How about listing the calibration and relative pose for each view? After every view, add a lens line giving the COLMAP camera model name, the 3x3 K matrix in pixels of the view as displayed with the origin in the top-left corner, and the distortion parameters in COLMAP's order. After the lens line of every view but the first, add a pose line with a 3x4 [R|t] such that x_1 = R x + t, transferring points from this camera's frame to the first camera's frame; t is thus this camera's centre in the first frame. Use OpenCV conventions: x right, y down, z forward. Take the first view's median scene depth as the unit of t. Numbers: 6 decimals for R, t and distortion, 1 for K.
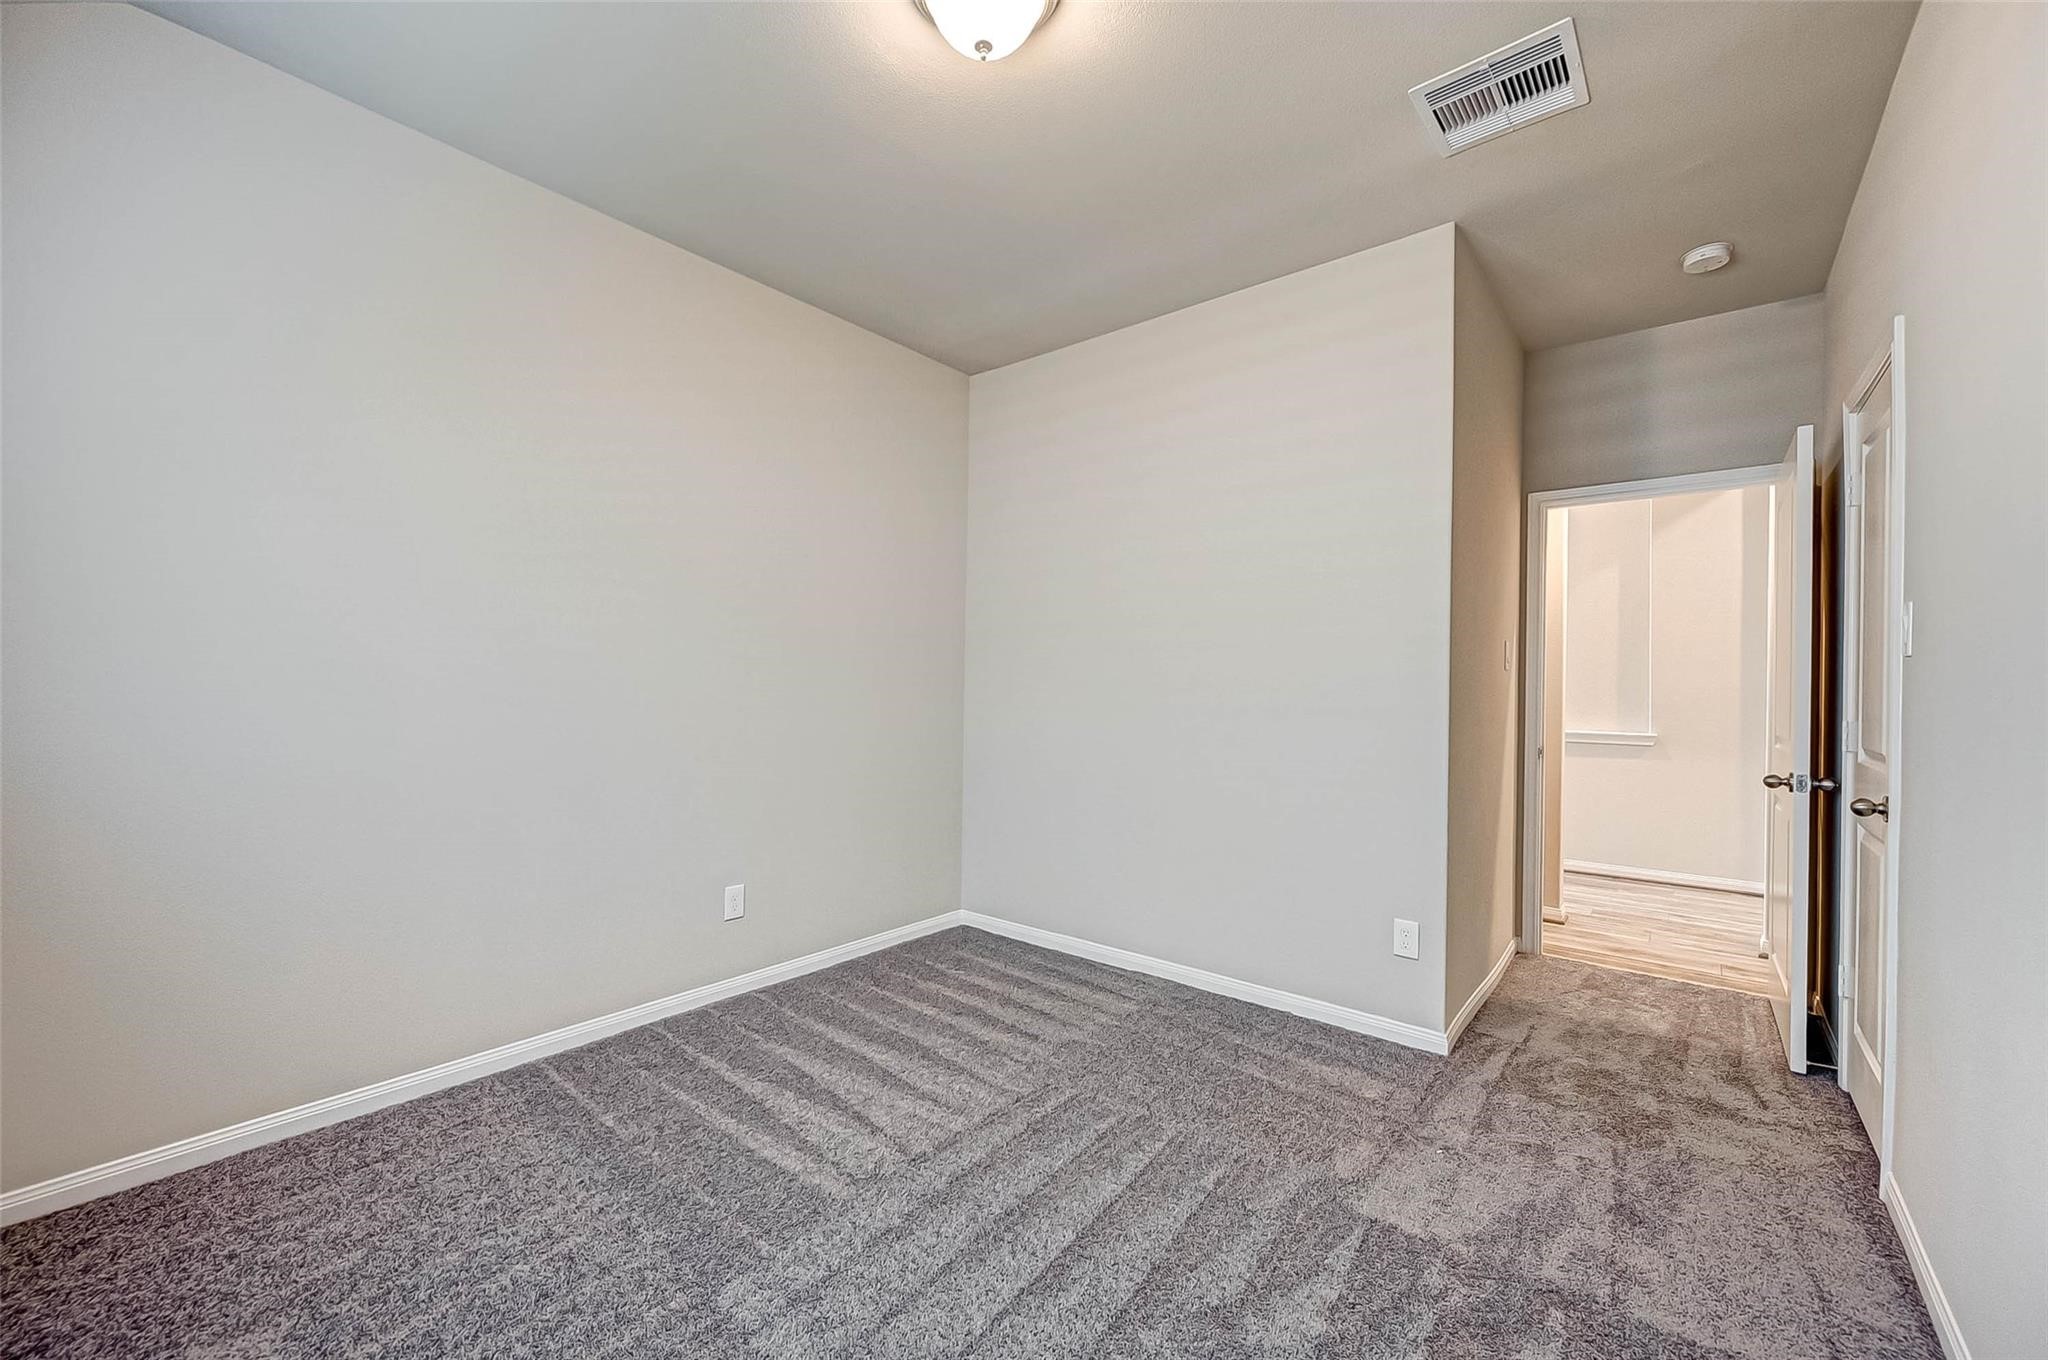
lens RADIAL K [[807.0, 0, 1033.9], [0, 807.0, 686.4], [0, 0, 1]] dist [-0.002894, -0.000145]
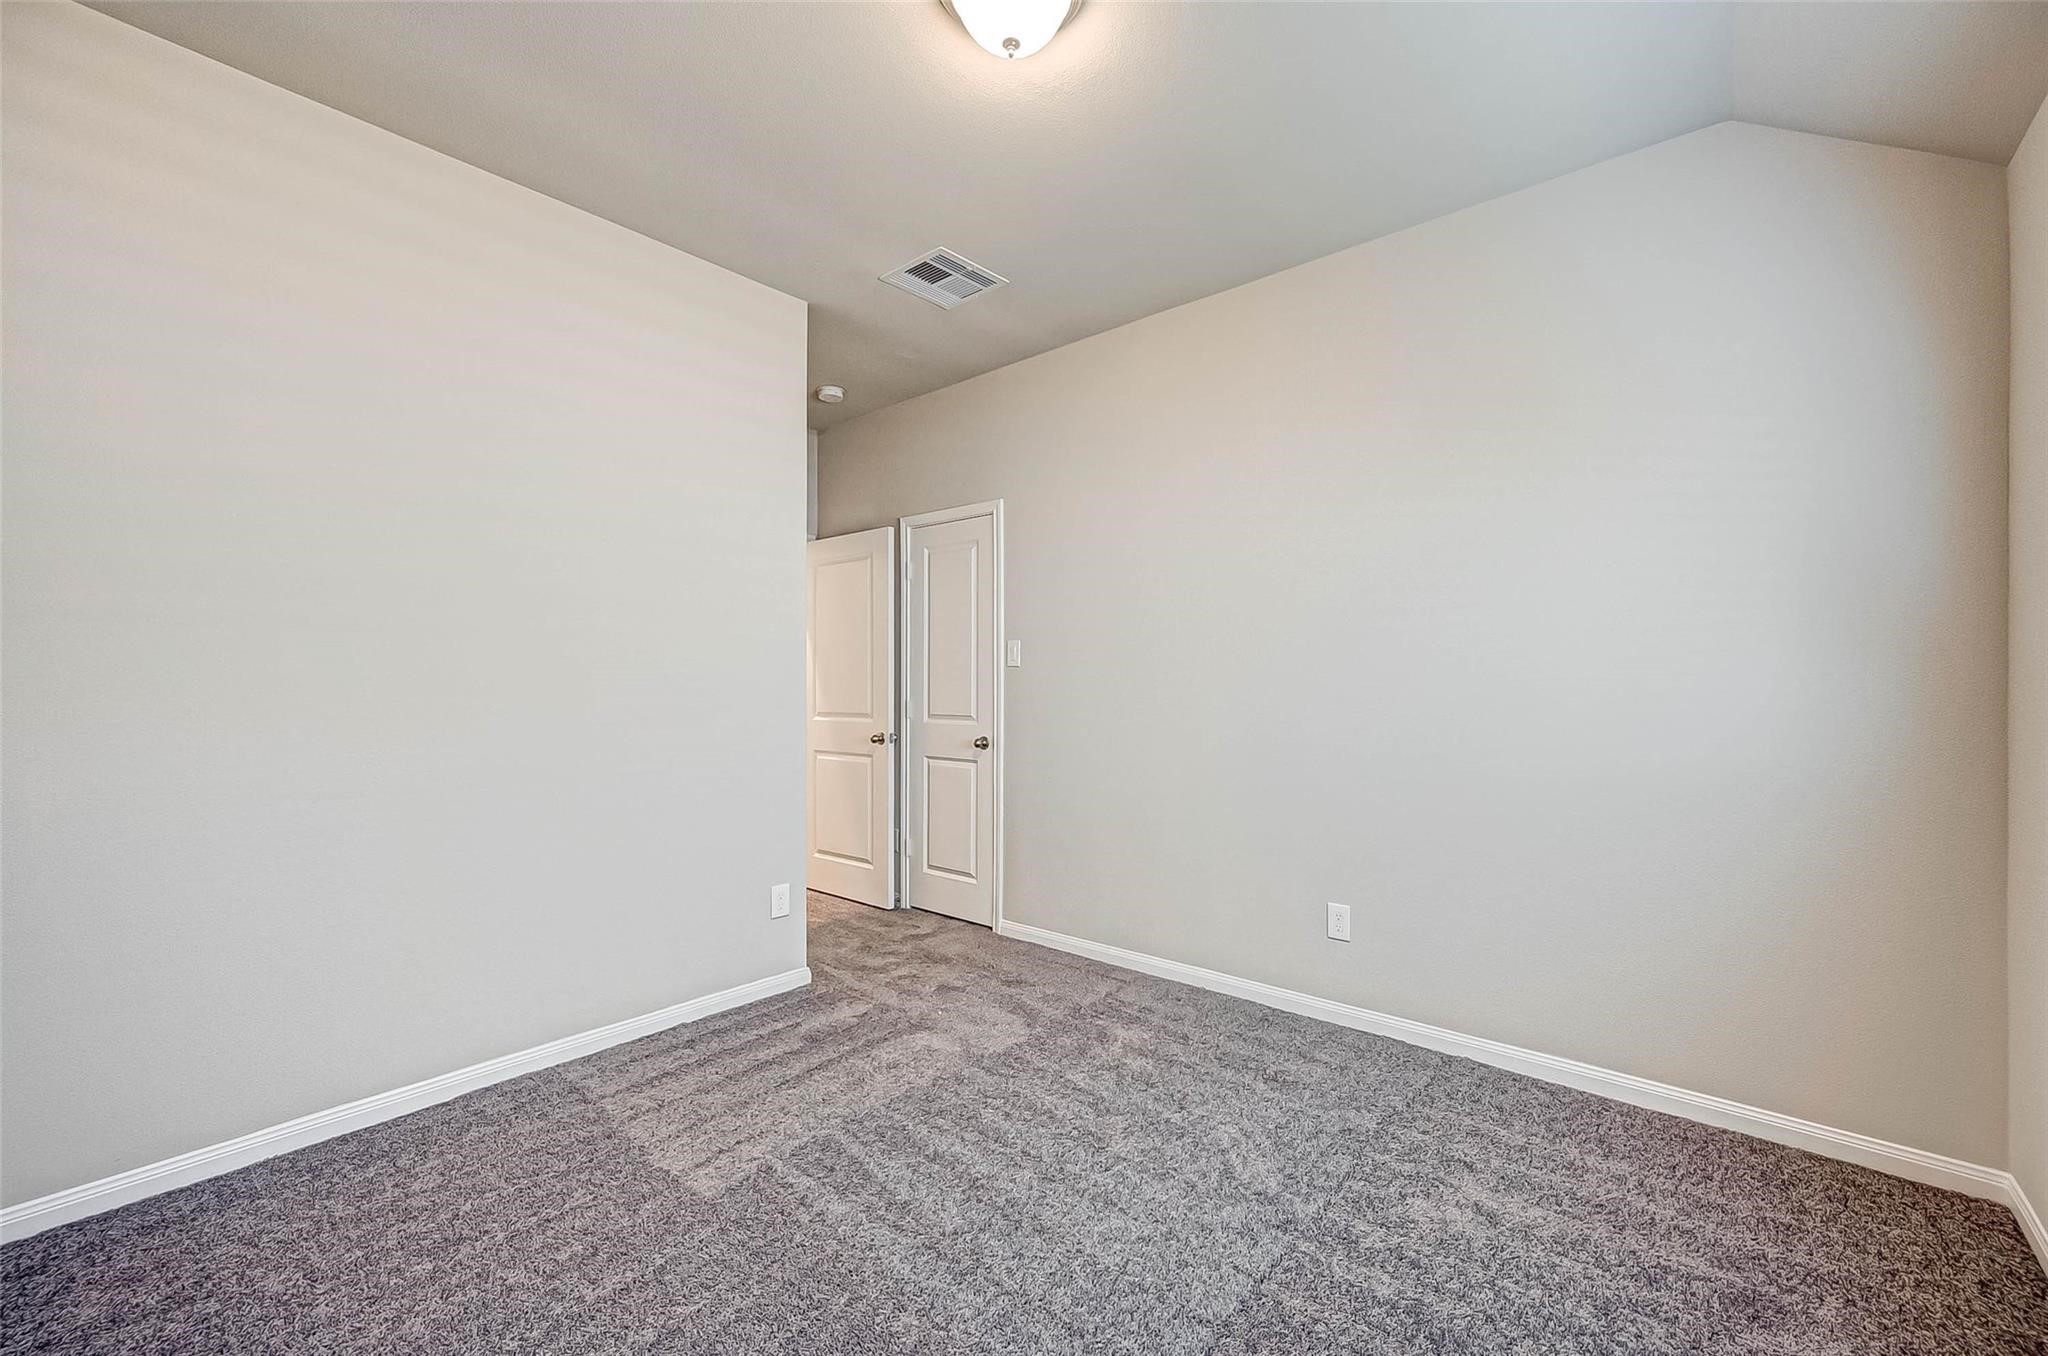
lens RADIAL K [[807.0, 0, 1034.1], [0, 807.0, 674.6], [0, 0, 1]] dist [-0.002894, -0.000145]
pose [[0.042767, 0.001272, 0.999084, -0.734784], [0.007596, 0.999970, -0.001598, -0.004143], [-0.999056, 0.007658, 0.042756, 0.641622]]
